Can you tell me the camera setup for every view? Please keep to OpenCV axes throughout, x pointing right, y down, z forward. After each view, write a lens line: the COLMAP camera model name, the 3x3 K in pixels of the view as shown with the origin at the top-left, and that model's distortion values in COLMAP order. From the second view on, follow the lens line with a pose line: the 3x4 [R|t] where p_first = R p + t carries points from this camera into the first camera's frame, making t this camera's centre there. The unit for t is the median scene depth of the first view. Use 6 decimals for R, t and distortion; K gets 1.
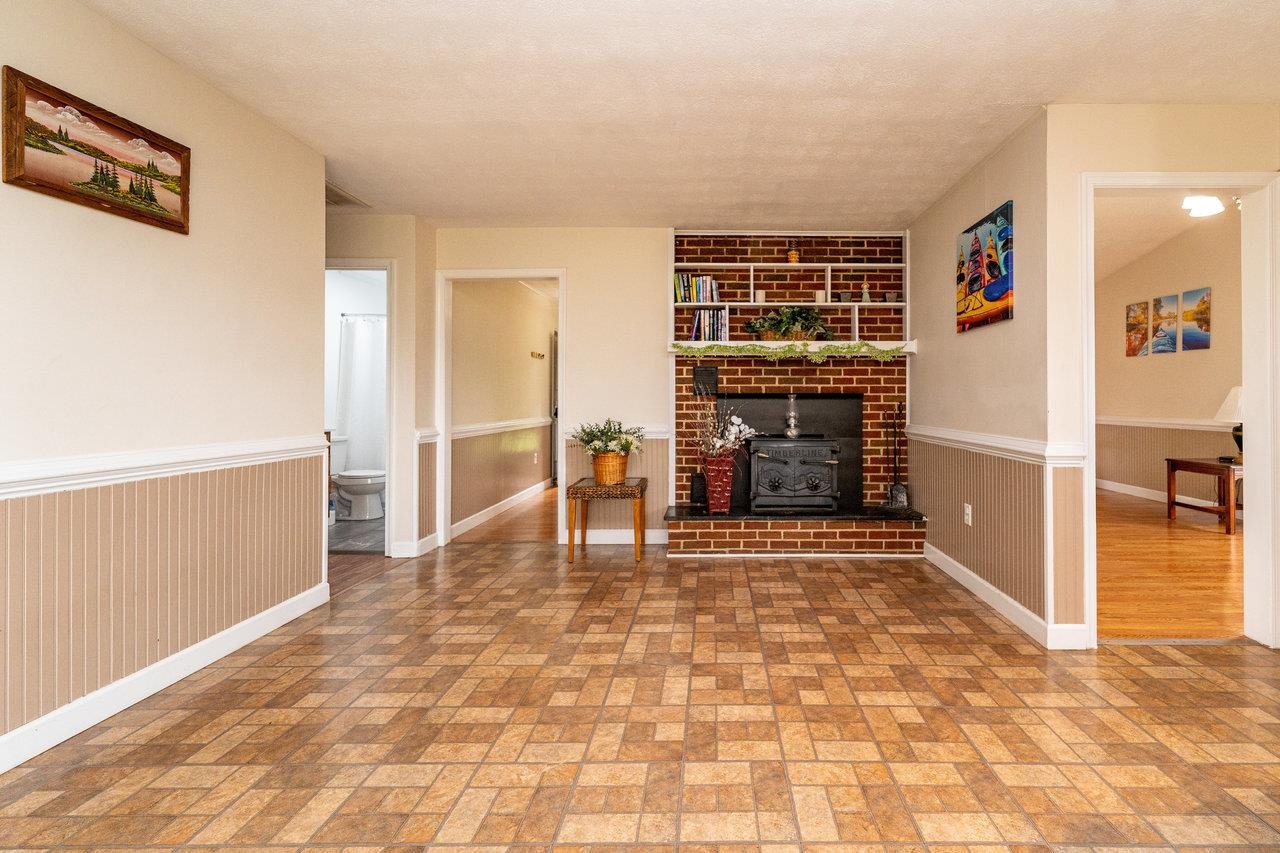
lens RADIAL K [[543.5, 0, 711.1], [0, 543.5, 398.4], [0, 0, 1]] dist [0.000863, 0.000153]
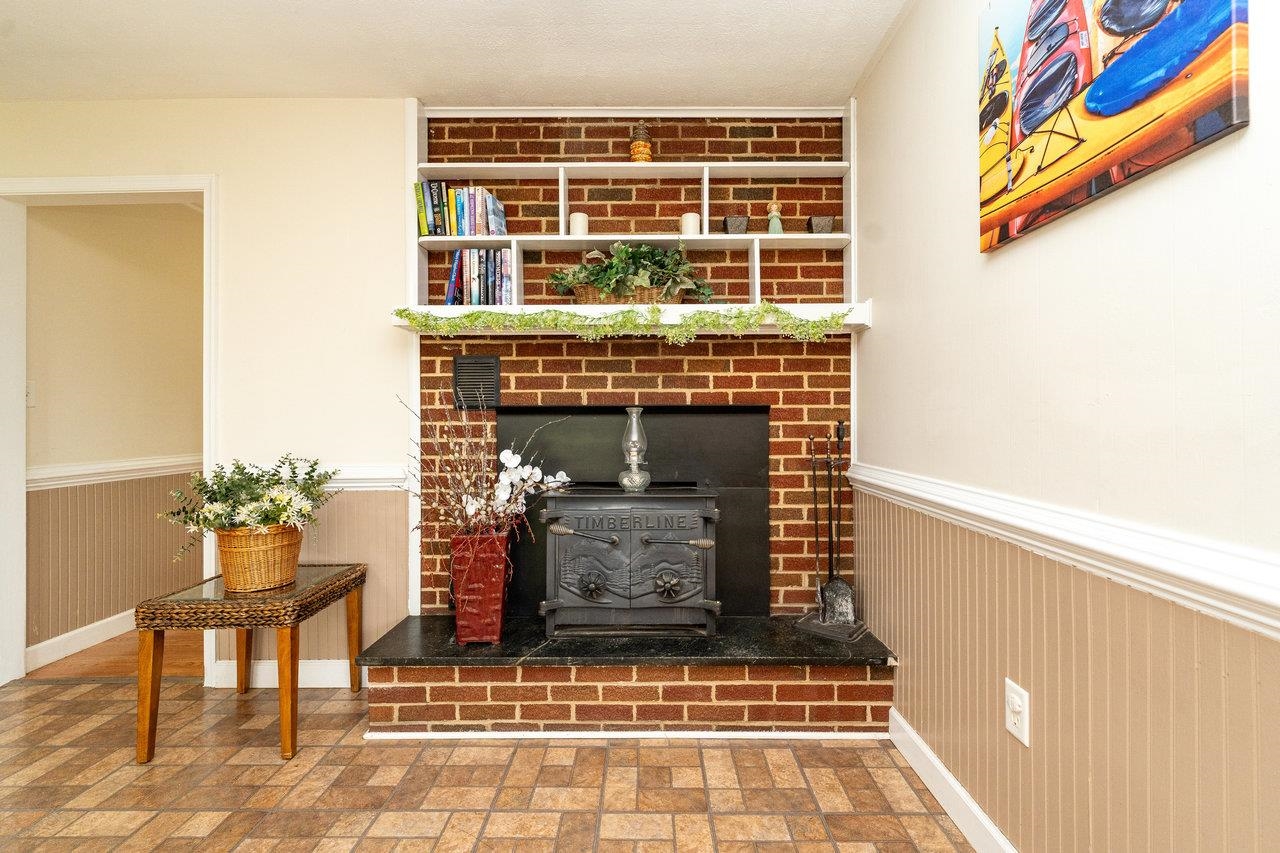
lens RADIAL K [[493.1, 0, 660.6], [0, 493.1, 417.1], [0, 0, 1]] dist [-0.006676, -0.001954]
pose [[0.999975, -0.004172, -0.005684, 0.183859], [0.004199, 0.999980, 0.004817, 0.000327], [0.005664, -0.004841, 0.999972, 0.542064]]
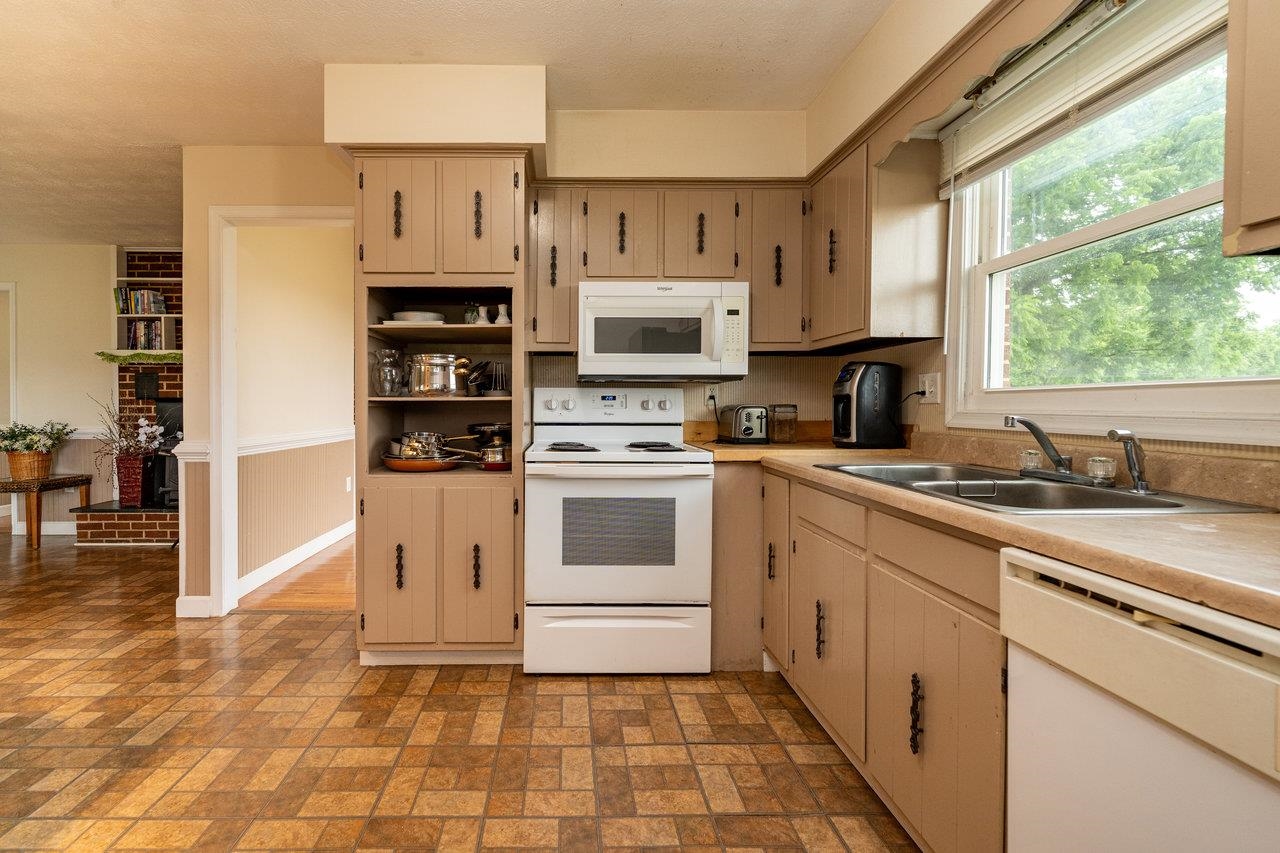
lens RADIAL K [[543.5, 0, 678.7], [0, 543.5, 418.2], [0, 0, 1]] dist [0.000863, 0.000153]
pose [[0.999754, -0.000591, -0.022164, 1.140635], [0.001266, 0.999535, 0.030457, -0.000171], [0.022136, -0.030478, 0.999290, -0.075763]]
